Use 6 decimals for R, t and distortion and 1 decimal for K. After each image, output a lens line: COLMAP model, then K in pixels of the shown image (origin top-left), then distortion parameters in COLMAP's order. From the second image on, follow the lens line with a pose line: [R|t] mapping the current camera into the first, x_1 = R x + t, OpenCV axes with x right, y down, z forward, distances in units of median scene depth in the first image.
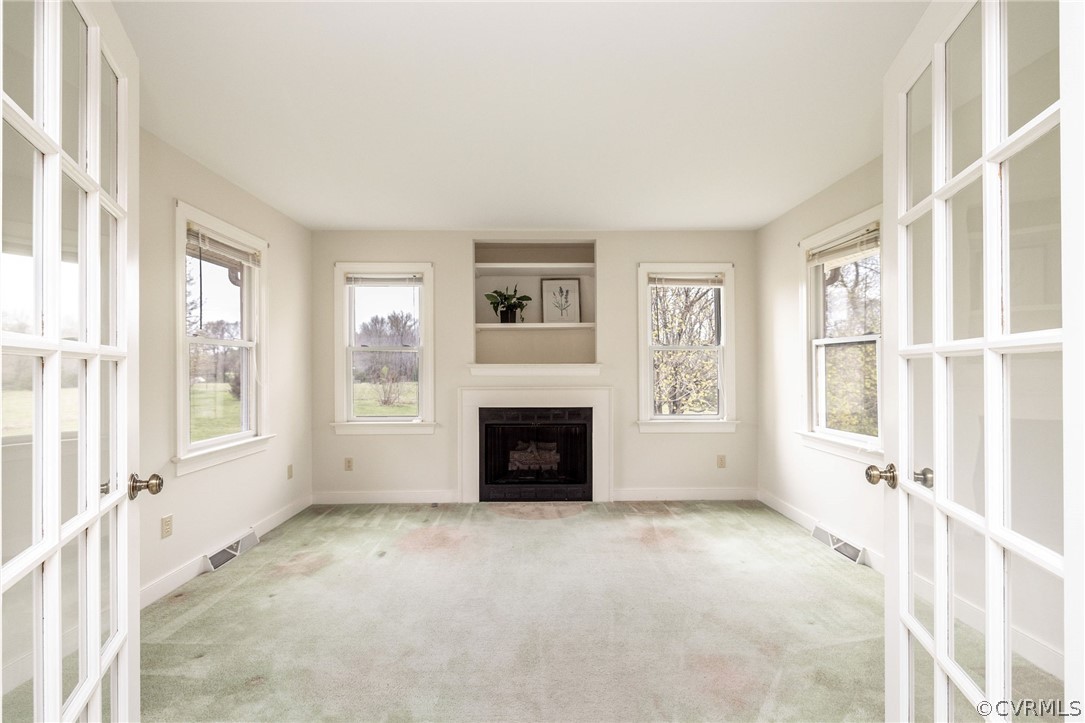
lens RADIAL K [[456.7, 0, 542.2], [0, 456.7, 363.9], [0, 0, 1]] dist [-0.000631, -0.000330]
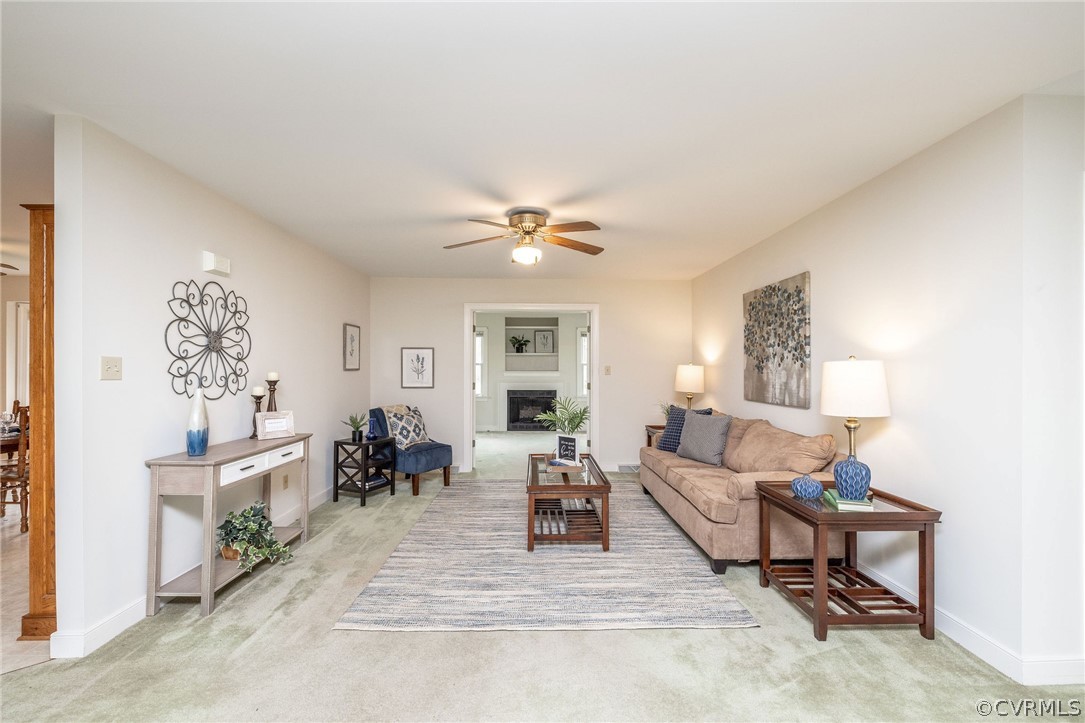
lens RADIAL K [[456.7, 0, 542.9], [0, 456.7, 364.7], [0, 0, 1]] dist [-0.000631, -0.000330]
pose [[0.999966, 0.005054, -0.006479, 0.054909], [-0.005070, 0.999984, -0.002532, -0.025182], [0.006466, 0.002565, 0.999976, -1.248747]]
